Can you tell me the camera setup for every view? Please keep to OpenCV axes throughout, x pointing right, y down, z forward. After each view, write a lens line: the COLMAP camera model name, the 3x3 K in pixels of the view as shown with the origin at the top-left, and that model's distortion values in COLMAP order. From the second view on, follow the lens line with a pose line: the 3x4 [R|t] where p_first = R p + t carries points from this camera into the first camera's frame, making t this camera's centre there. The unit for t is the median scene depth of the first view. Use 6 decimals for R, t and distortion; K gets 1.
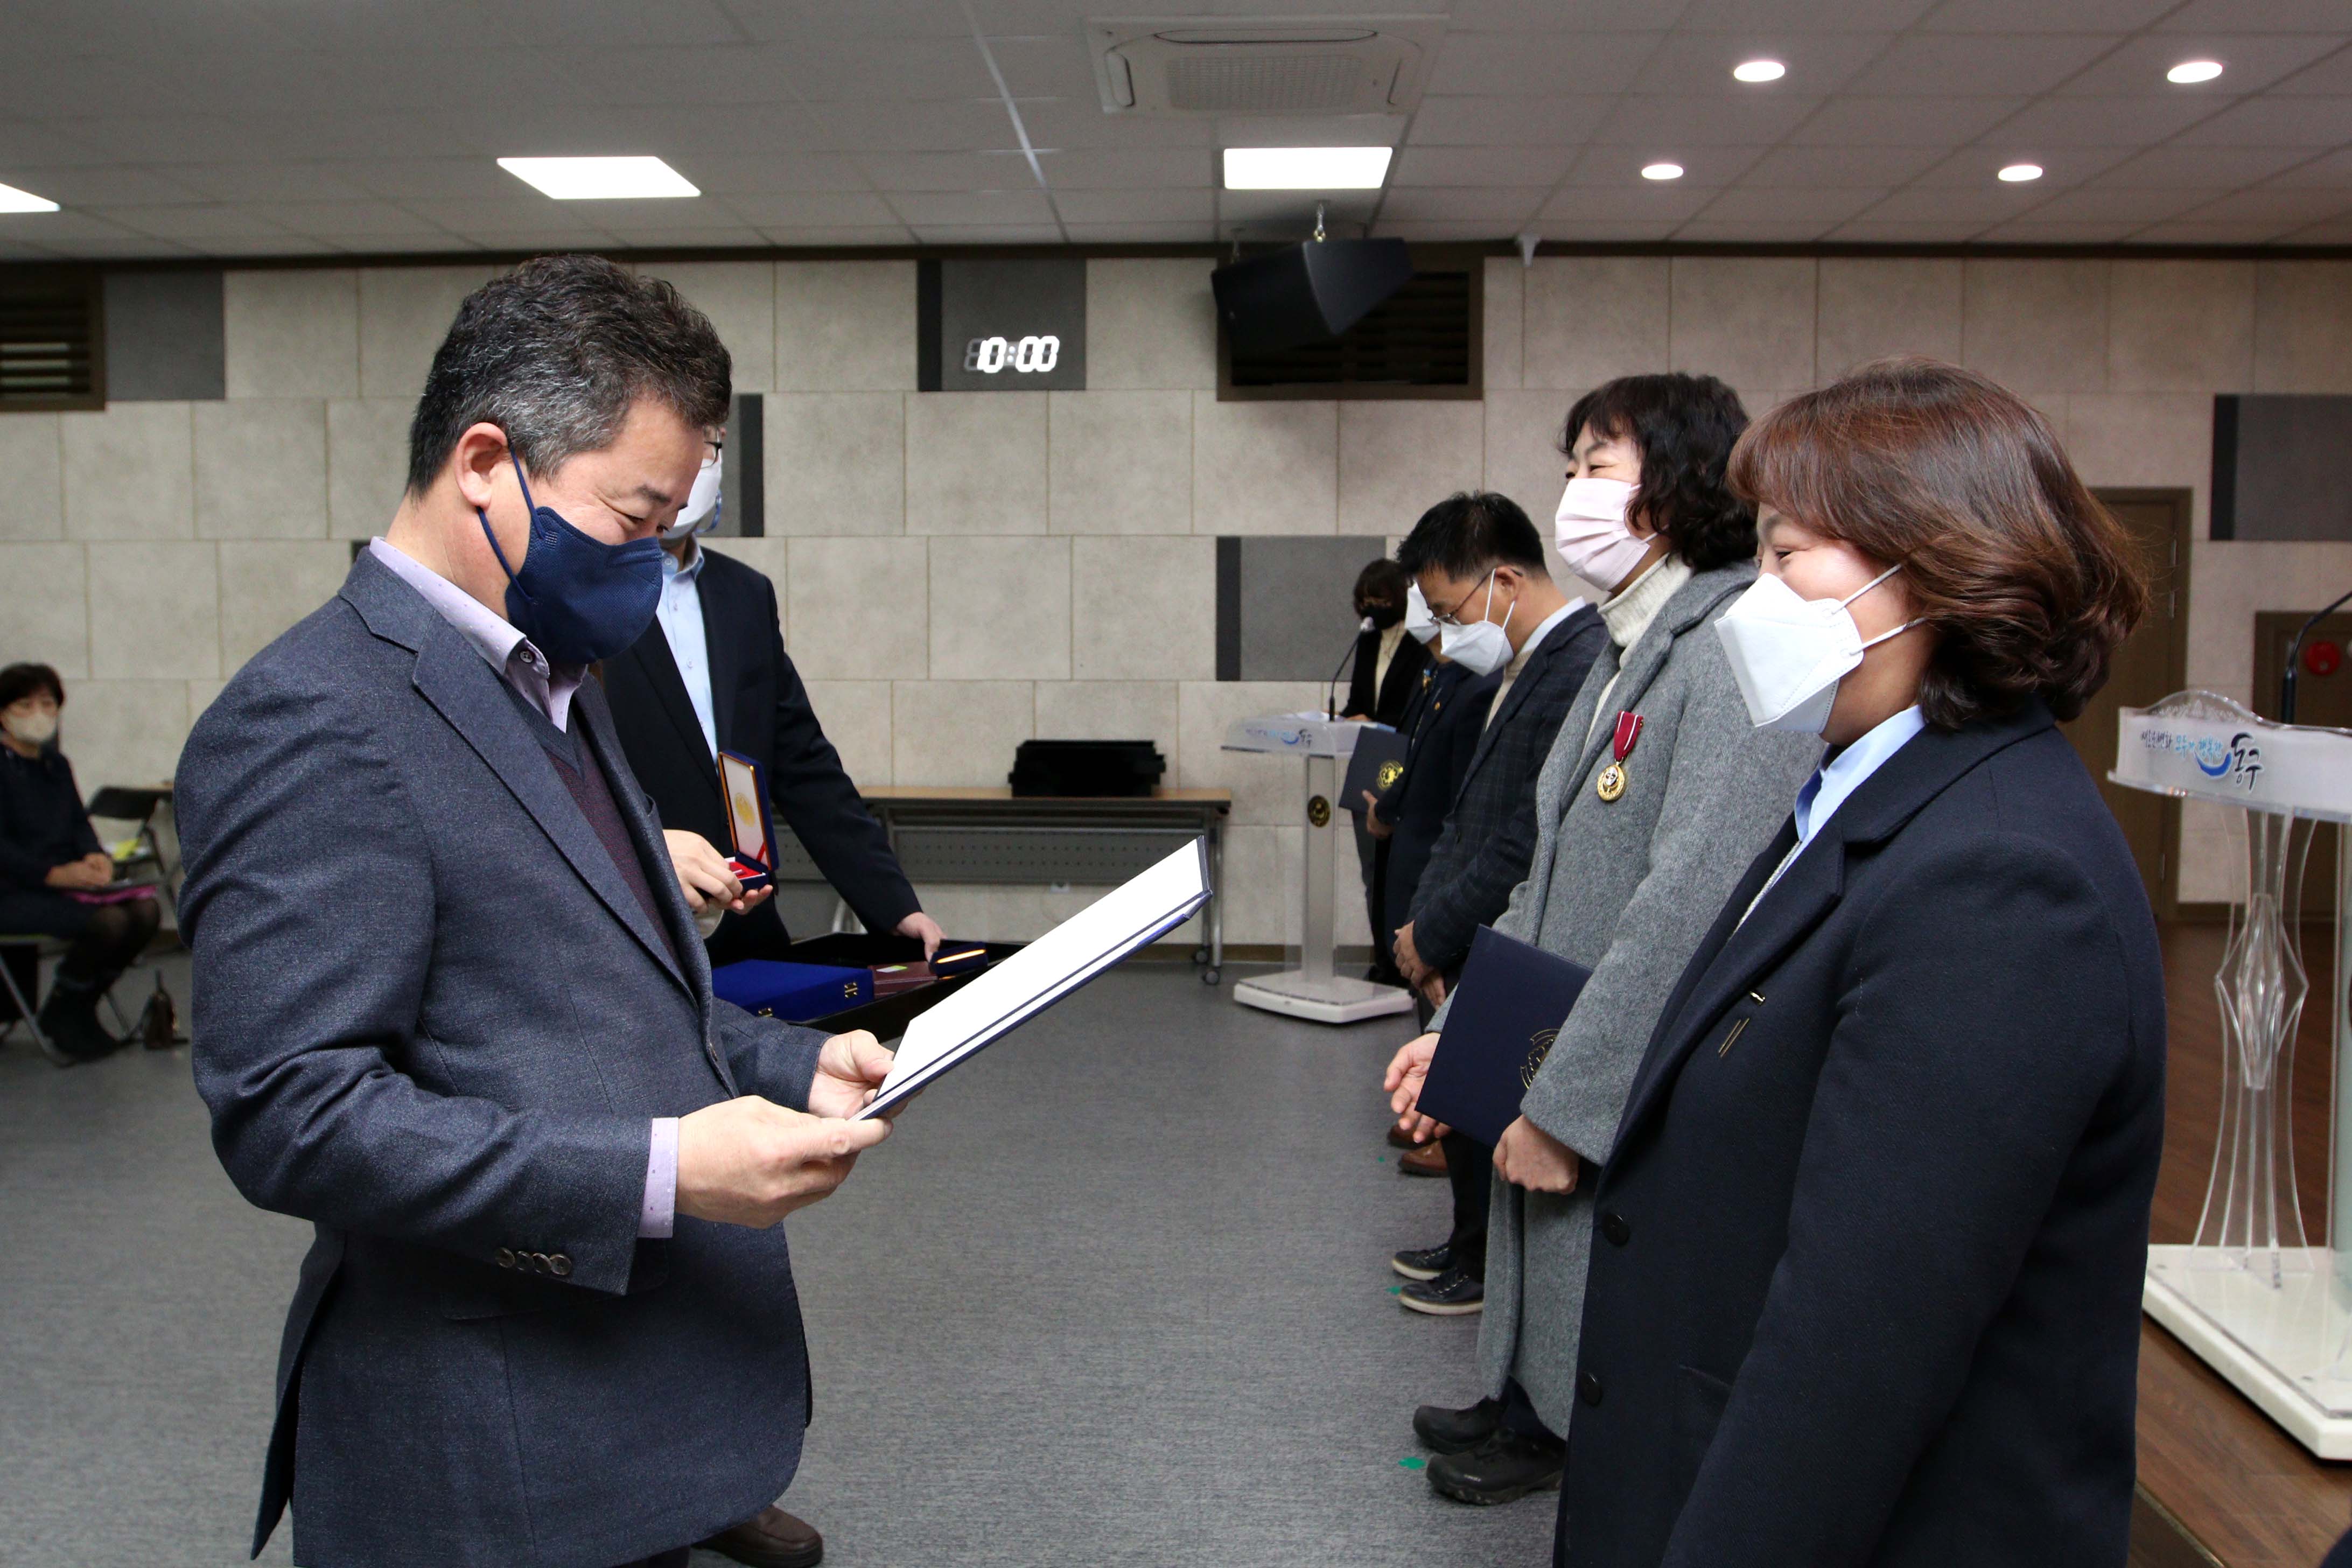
lens RADIAL K [[1939.9, 0, 1162.8], [0, 1939.9, 751.9], [0, 0, 1]] dist [-0.084491, 0.064745]
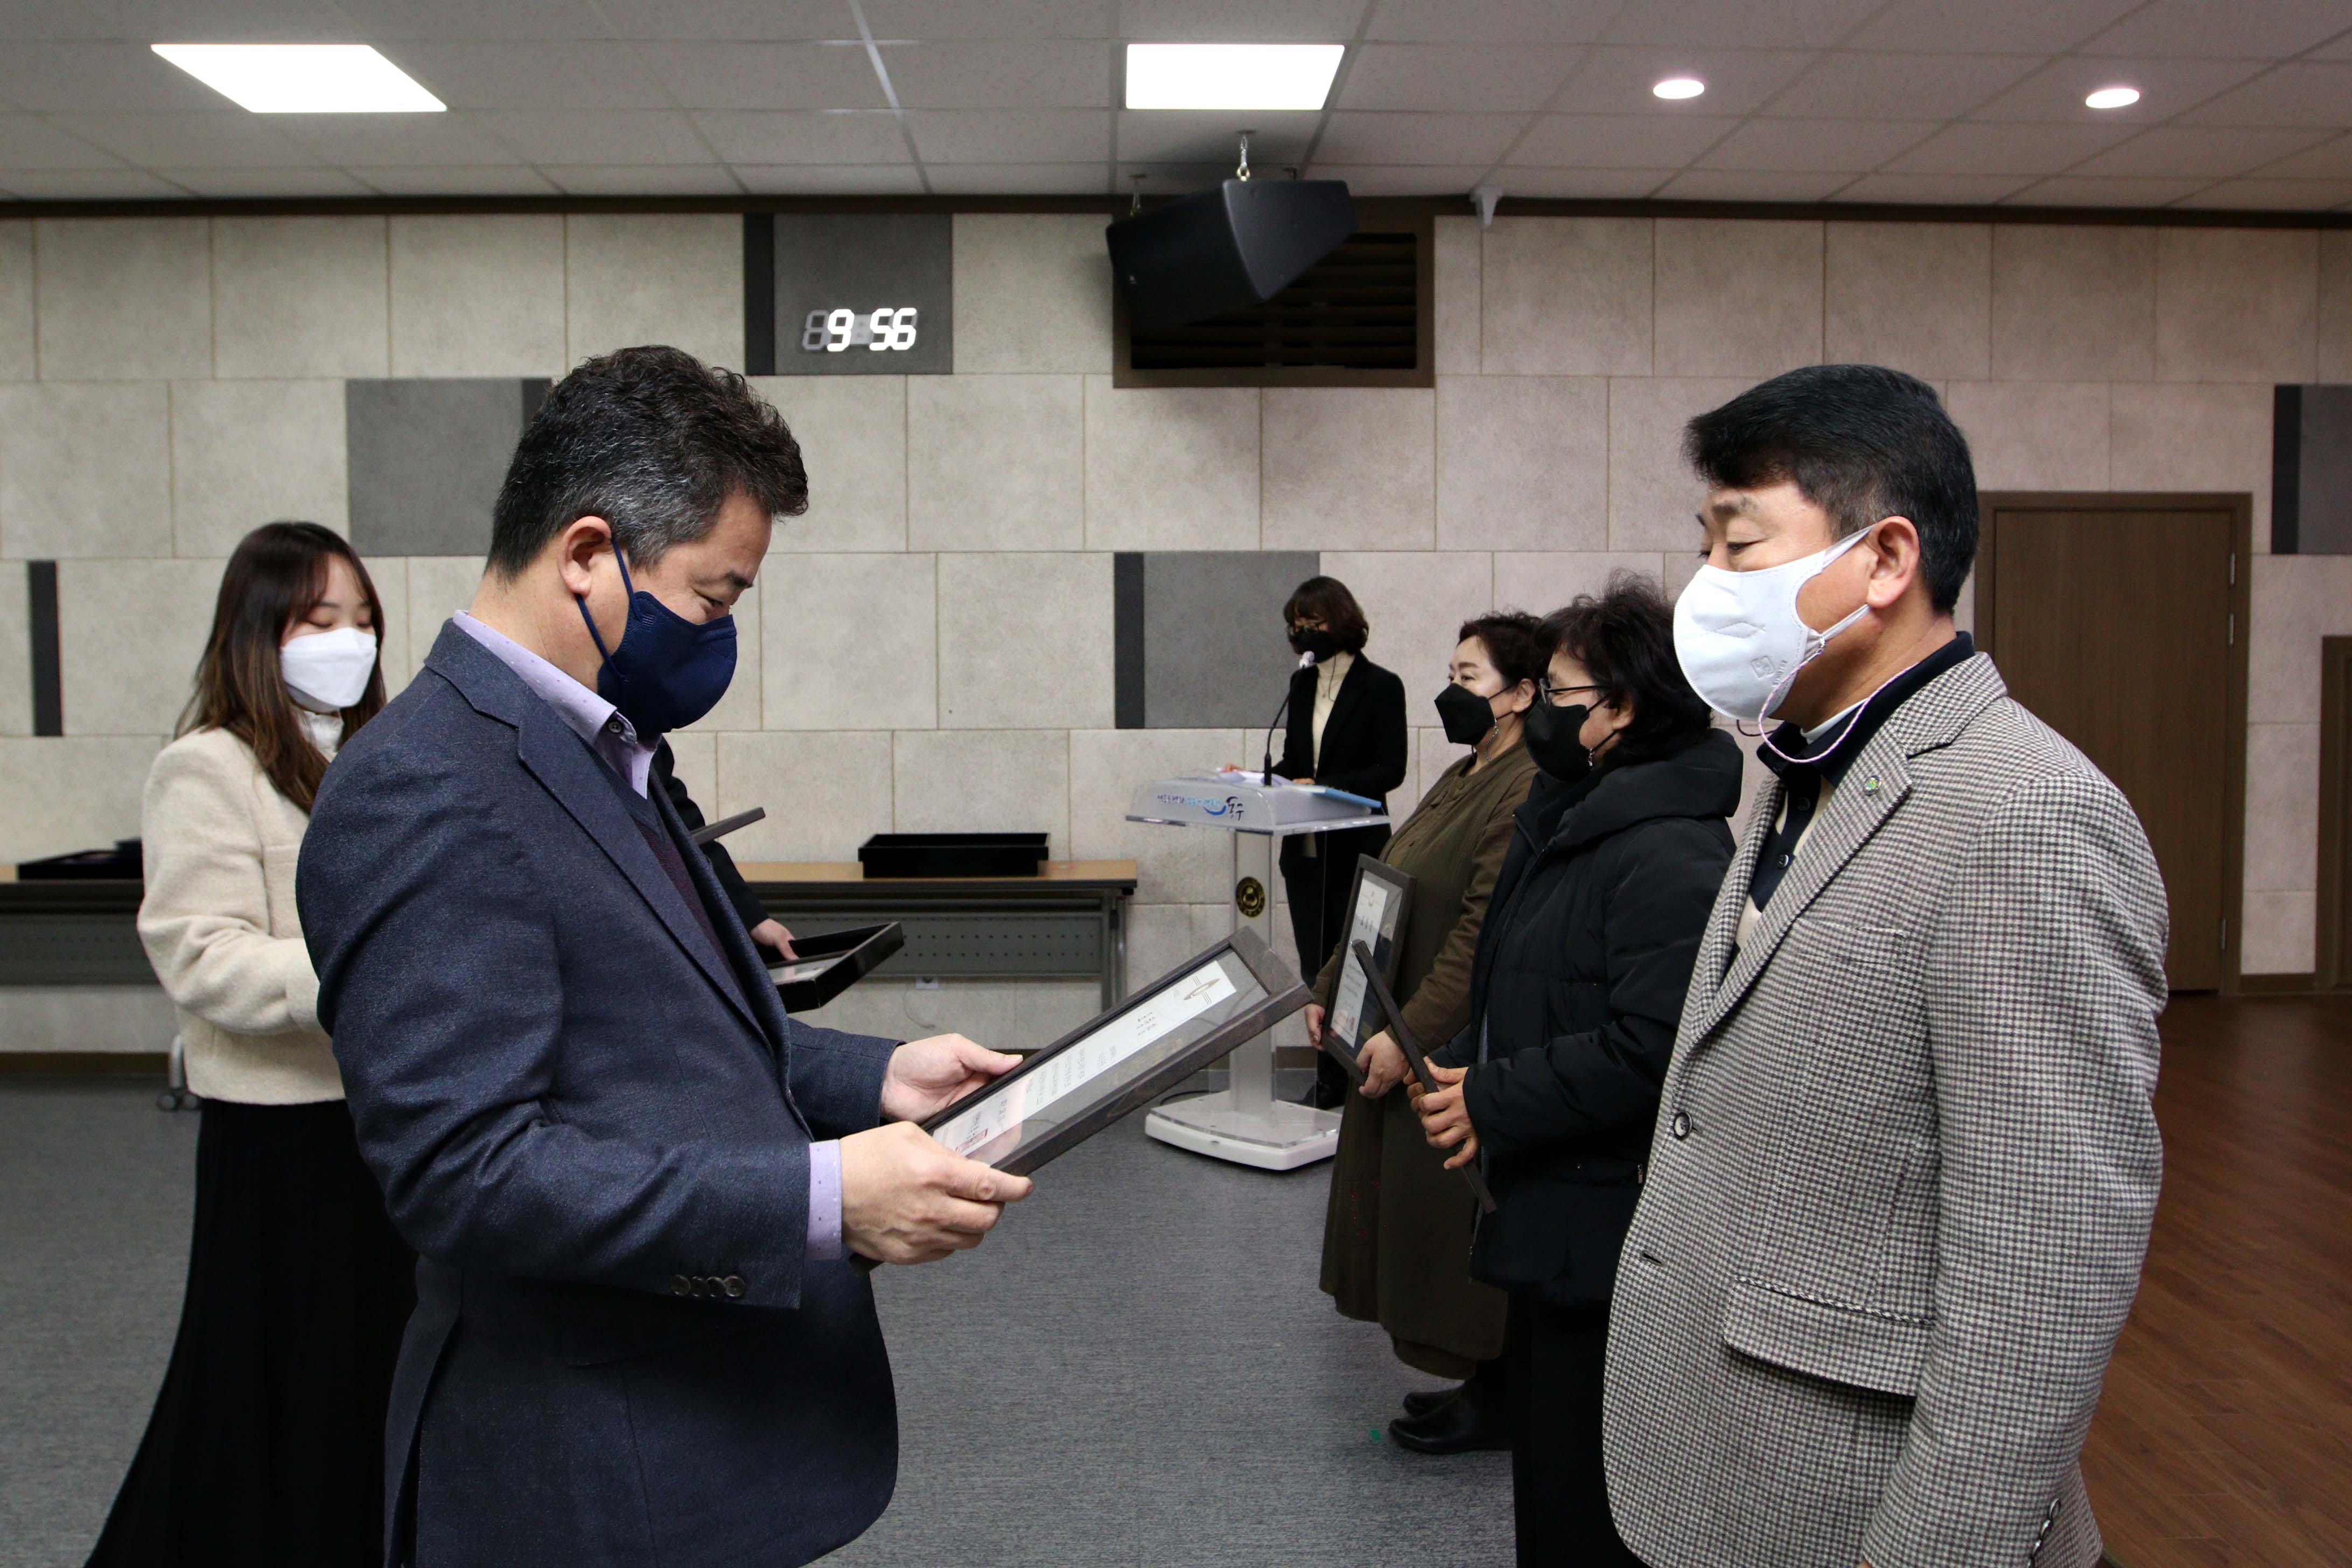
lens RADIAL K [[1878.4, 0, 1188.3], [0, 1878.4, 738.5], [0, 0, 1]] dist [-0.079738, 0.054304]
pose [[0.997087, -0.009493, 0.075677, -0.001962], [0.010678, 0.999826, -0.015269, -0.020116], [-0.075519, 0.016033, 0.997015, 0.208866]]
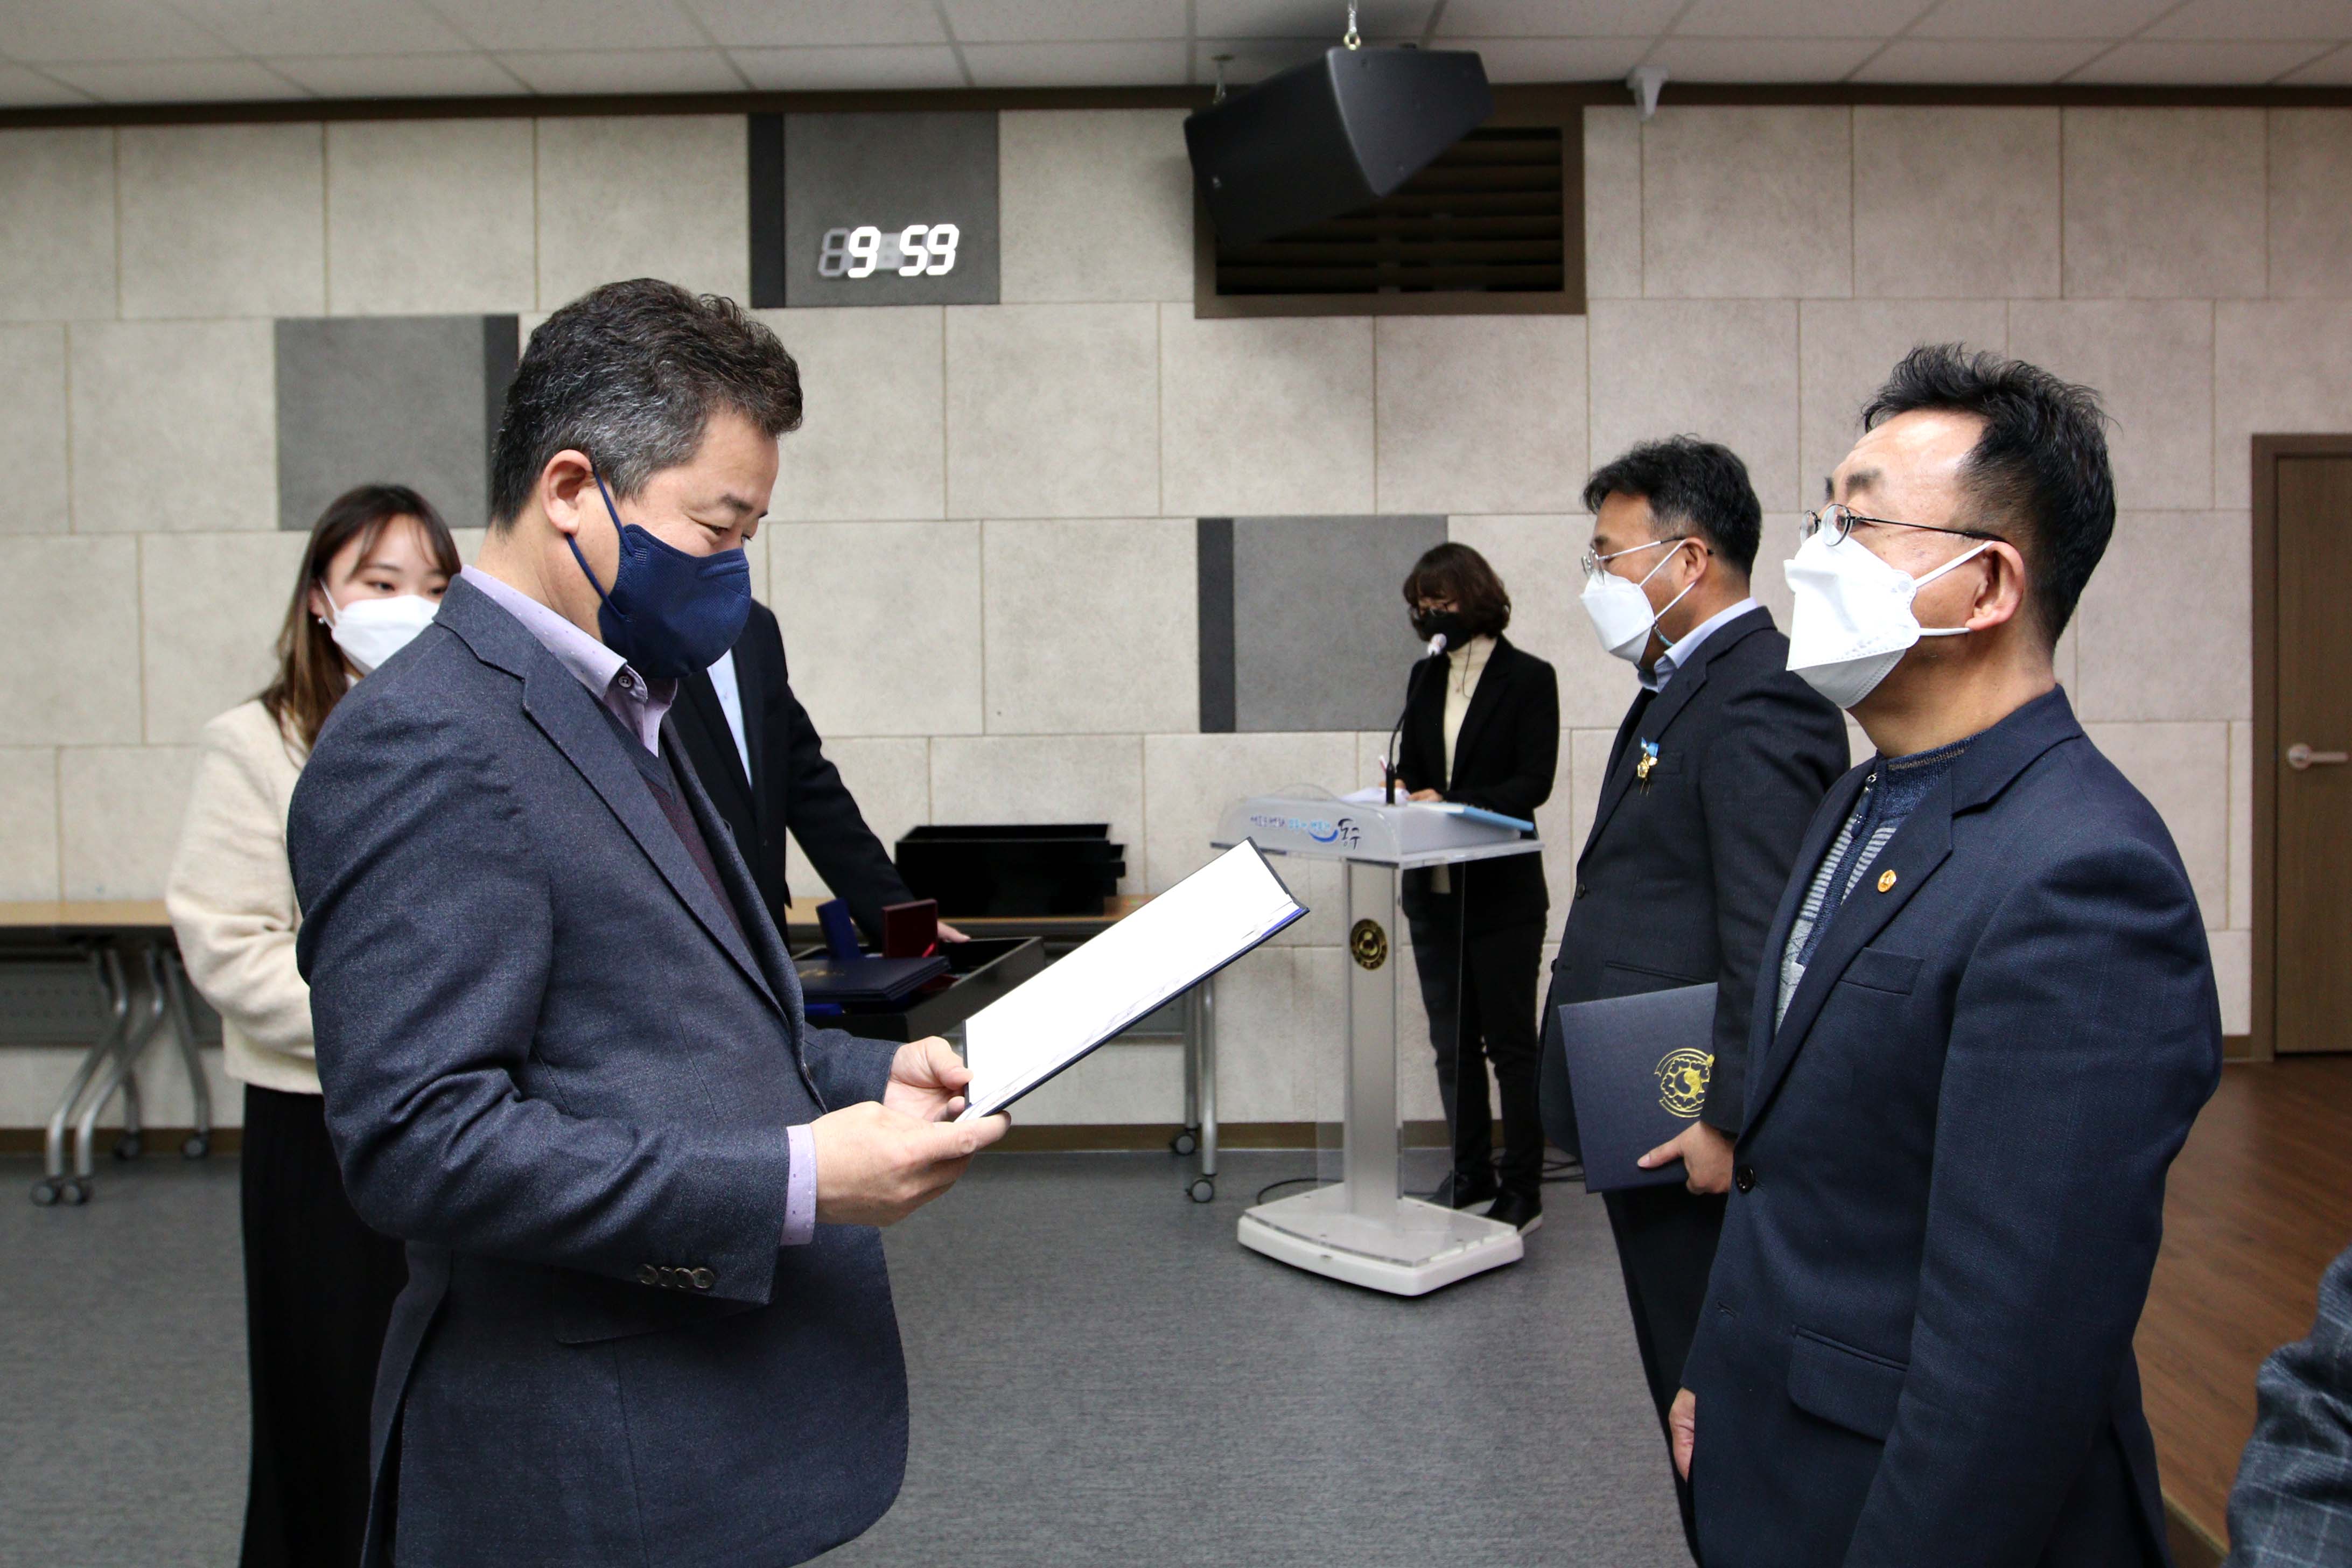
lens RADIAL K [[1981.4, 0, 1222.2], [0, 1981.4, 697.7], [0, 0, 1]] dist [-0.080657, 0.054277]
pose [[0.998970, -0.014209, 0.043098, 0.005860], [0.015903, 0.999105, -0.039200, -0.021849], [-0.042503, 0.039845, 0.998302, 0.317996]]
